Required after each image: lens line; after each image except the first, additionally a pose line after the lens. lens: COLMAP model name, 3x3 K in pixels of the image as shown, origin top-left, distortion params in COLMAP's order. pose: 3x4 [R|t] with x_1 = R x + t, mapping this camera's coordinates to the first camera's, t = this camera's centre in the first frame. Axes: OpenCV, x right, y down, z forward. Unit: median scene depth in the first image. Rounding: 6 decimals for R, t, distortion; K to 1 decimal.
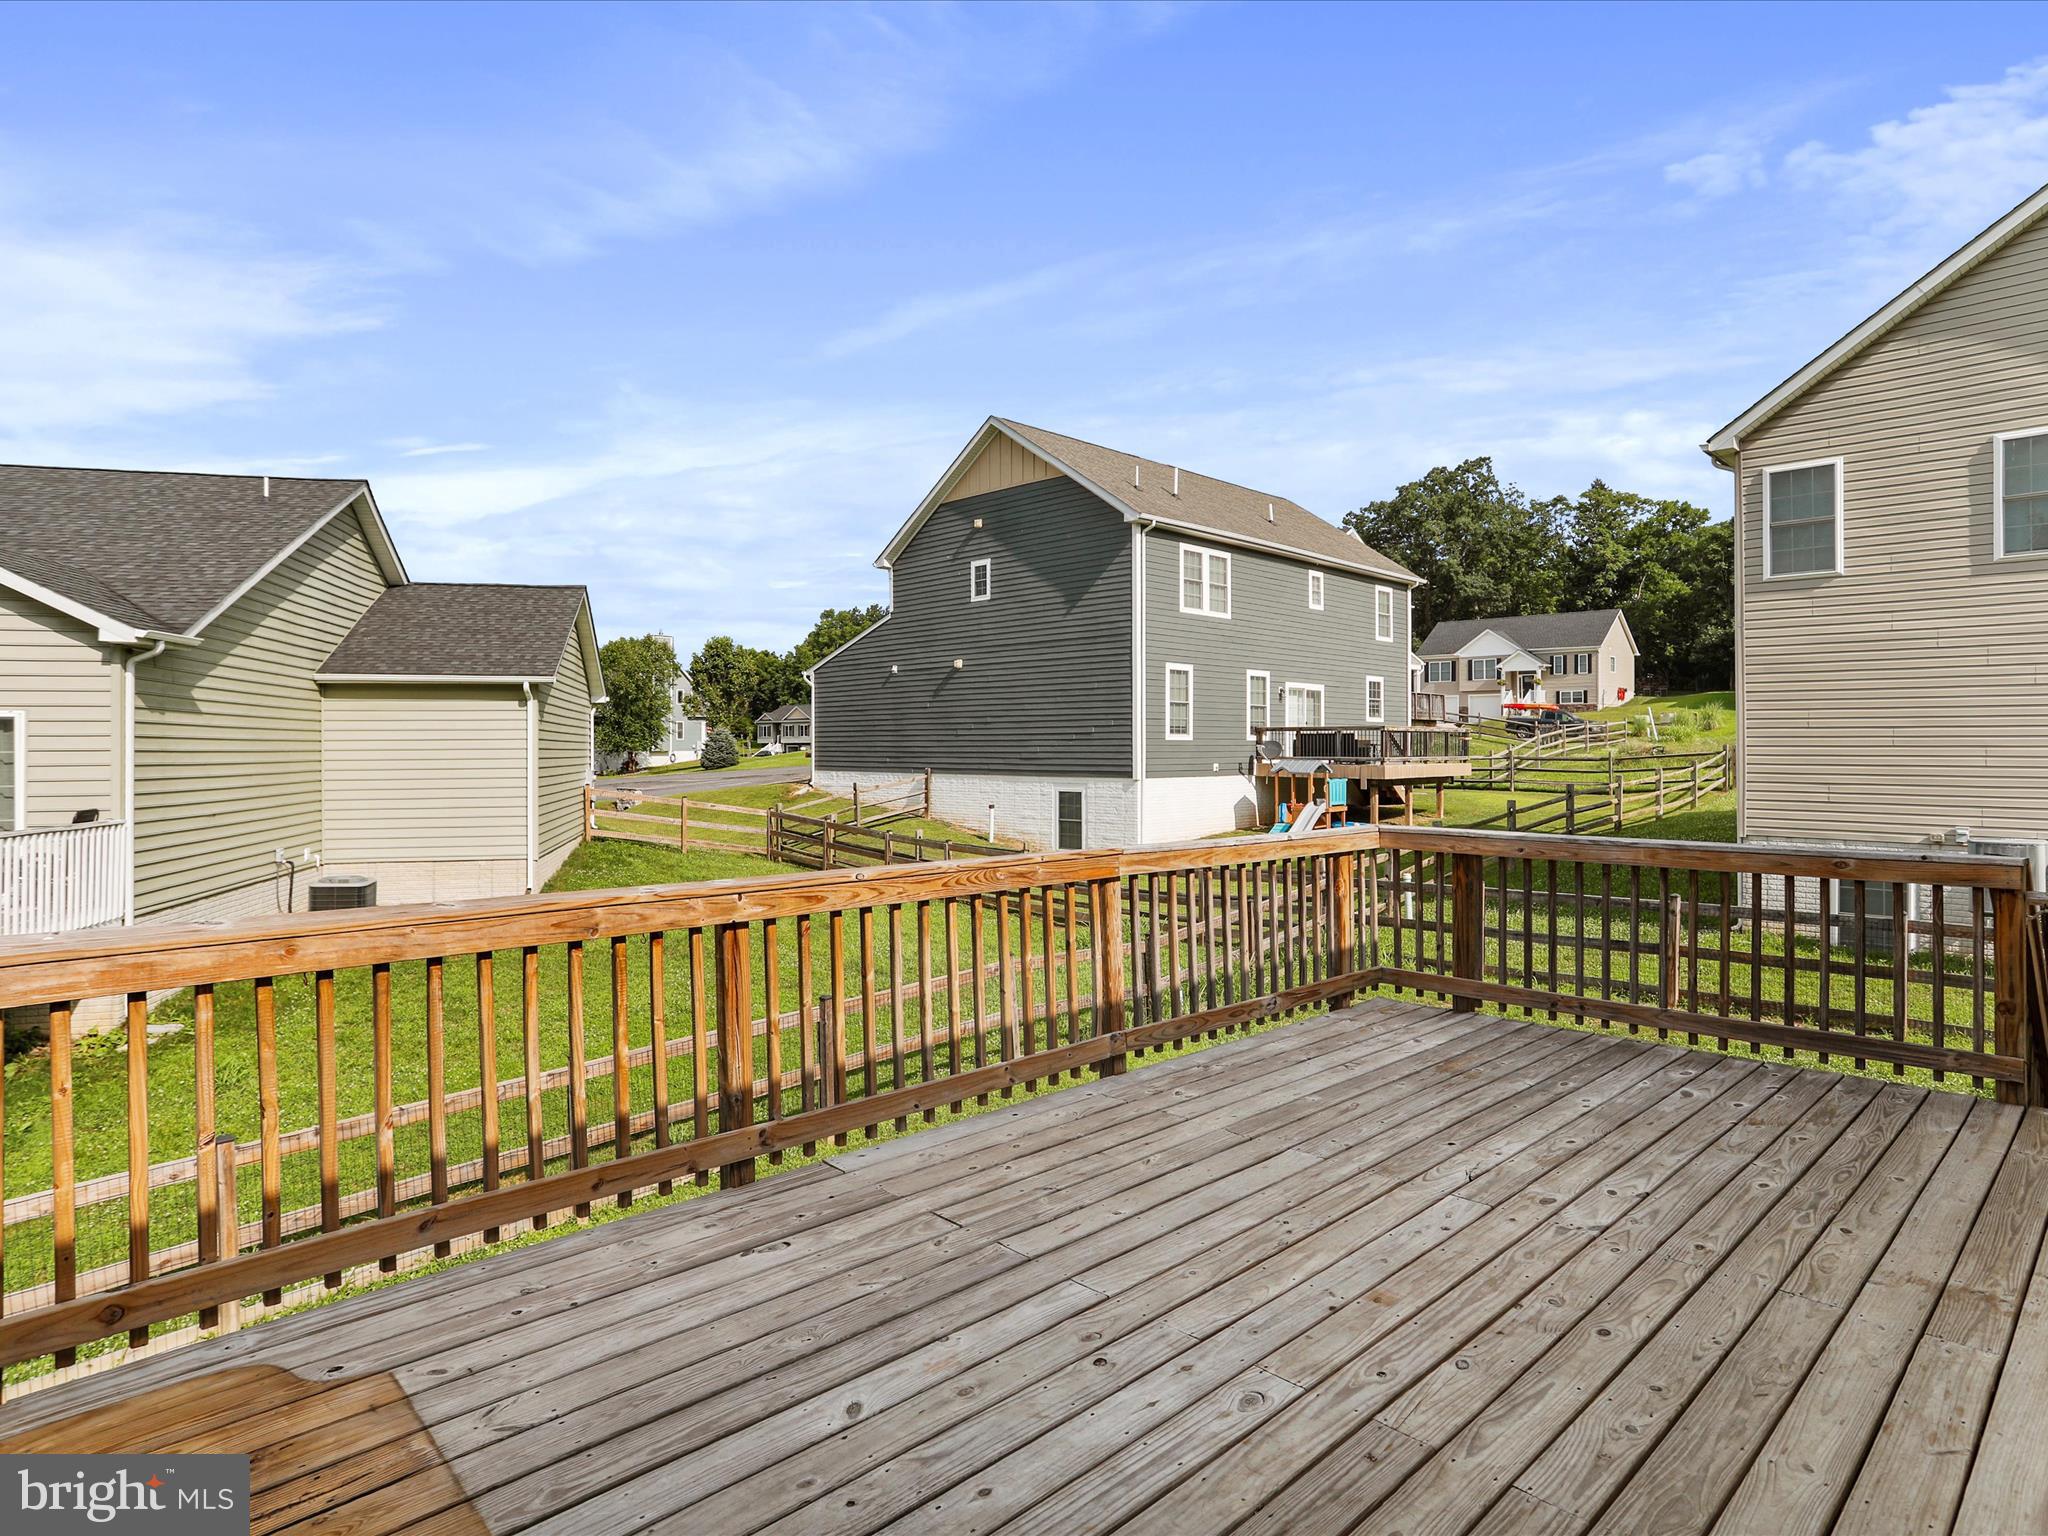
lens RADIAL K [[1136.0, 0, 1027.6], [0, 1136.0, 752.5], [0, 0, 1]] dist [-0.061941, 0.036405]
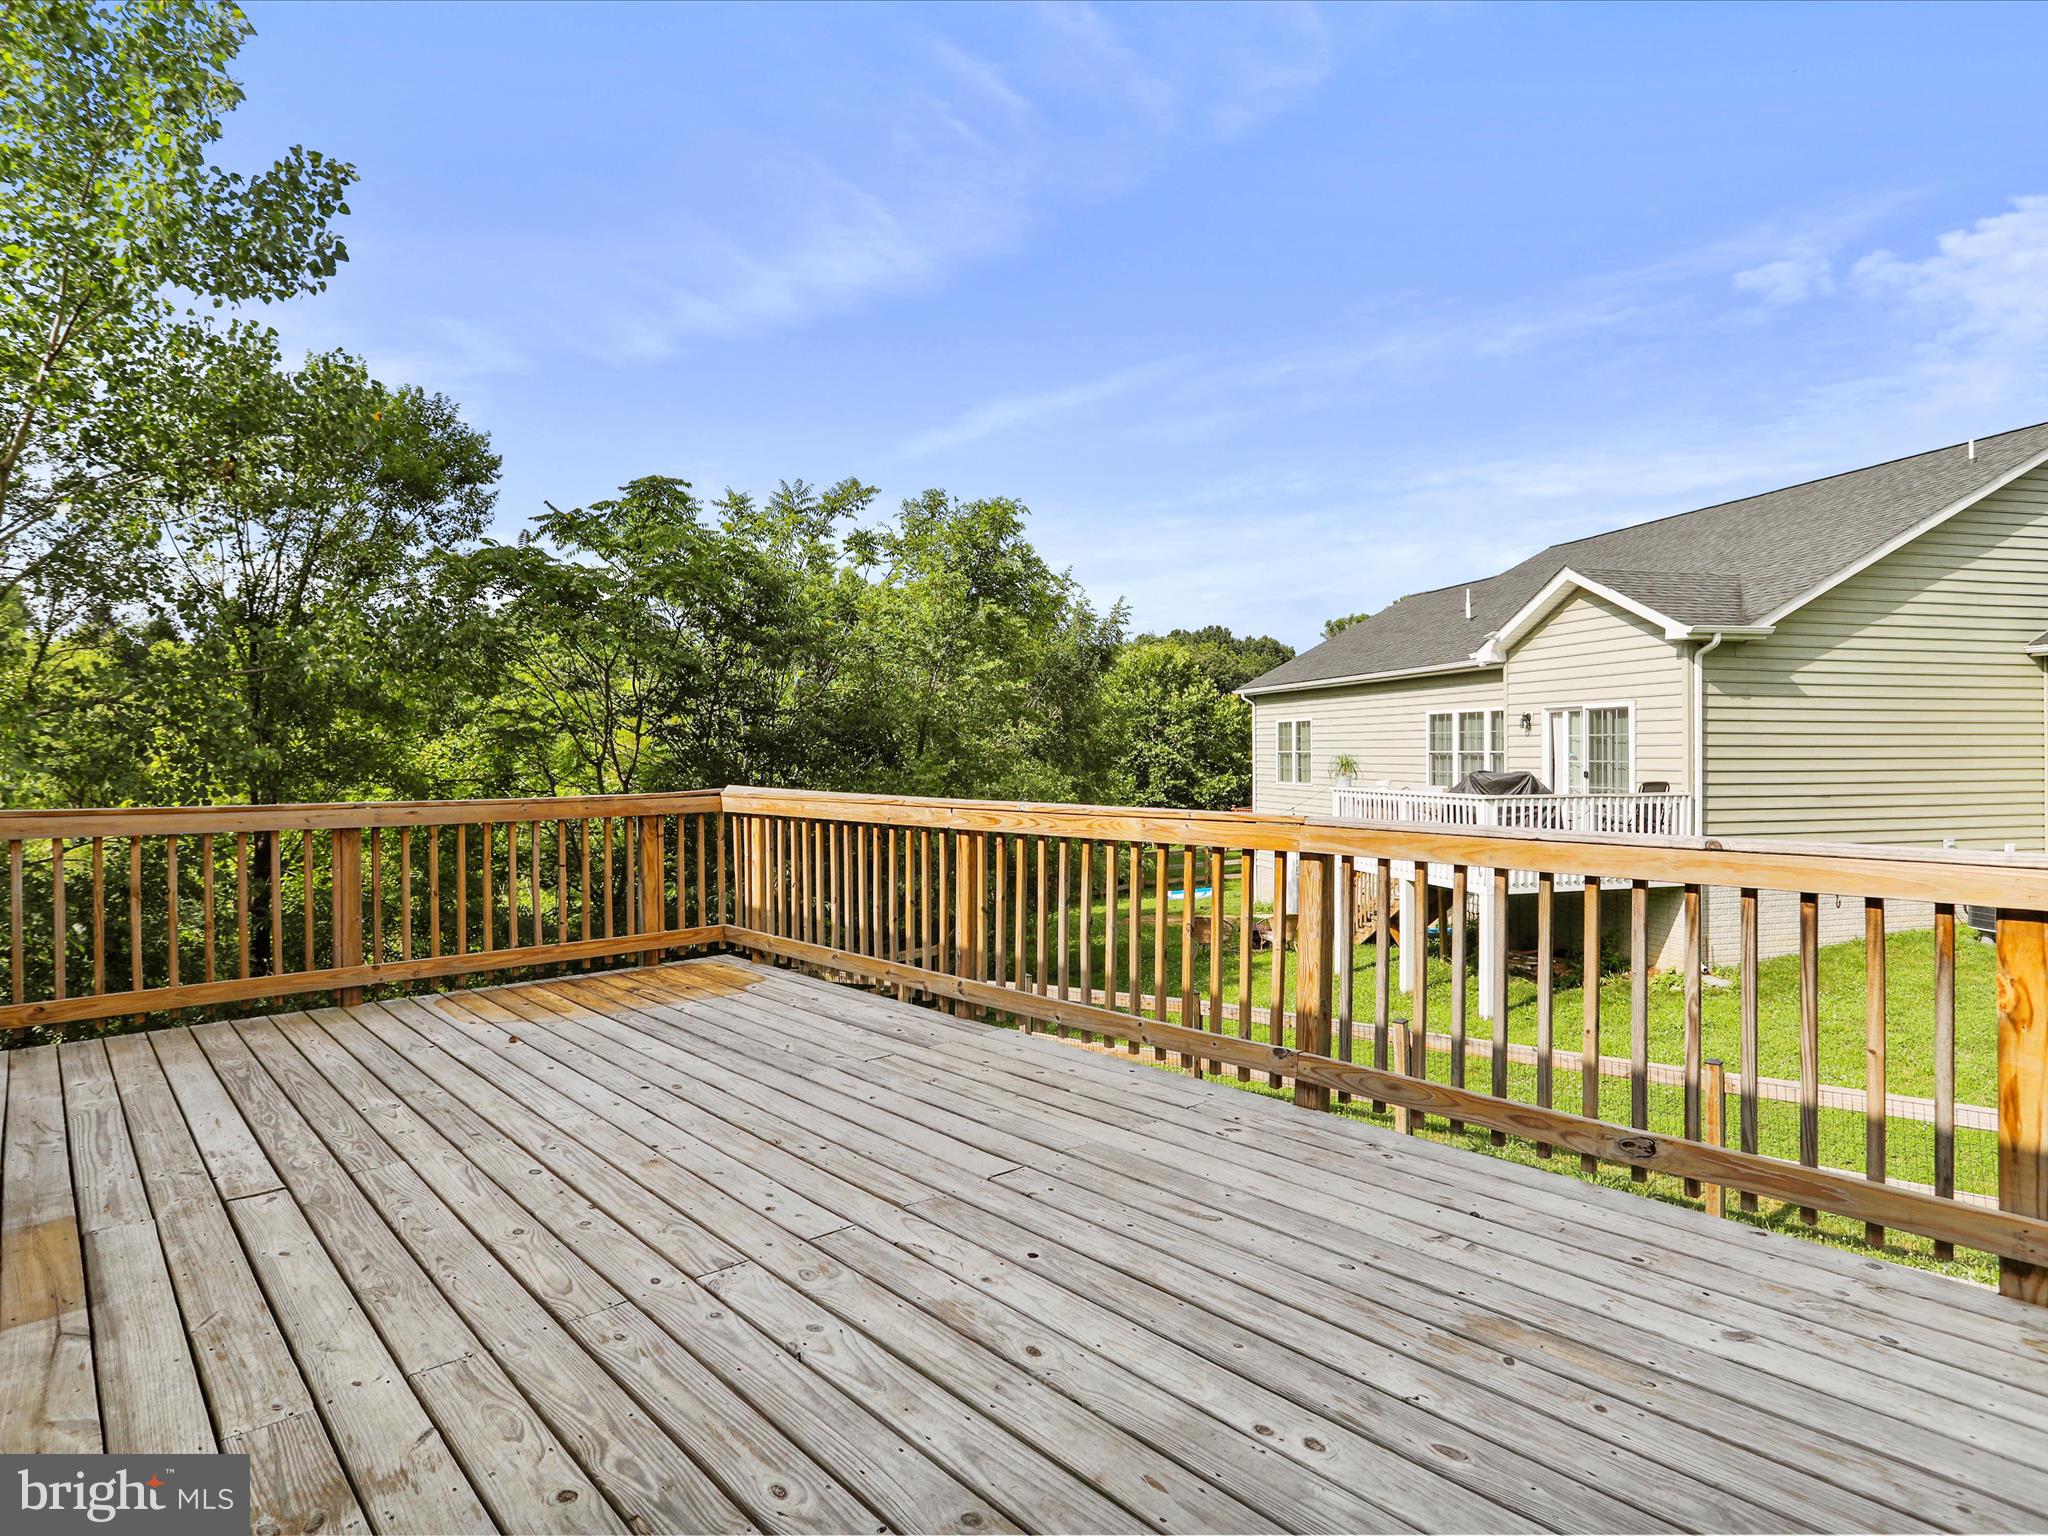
lens RADIAL K [[1136.0, 0, 1027.6], [0, 1136.0, 752.5], [0, 0, 1]] dist [-0.061941, 0.036405]
pose [[-0.015858, 0.002144, -0.999872, 1.063593], [0.000222, 0.999998, 0.002141, 0.049179], [0.999874, -0.000188, -0.015858, 1.022378]]
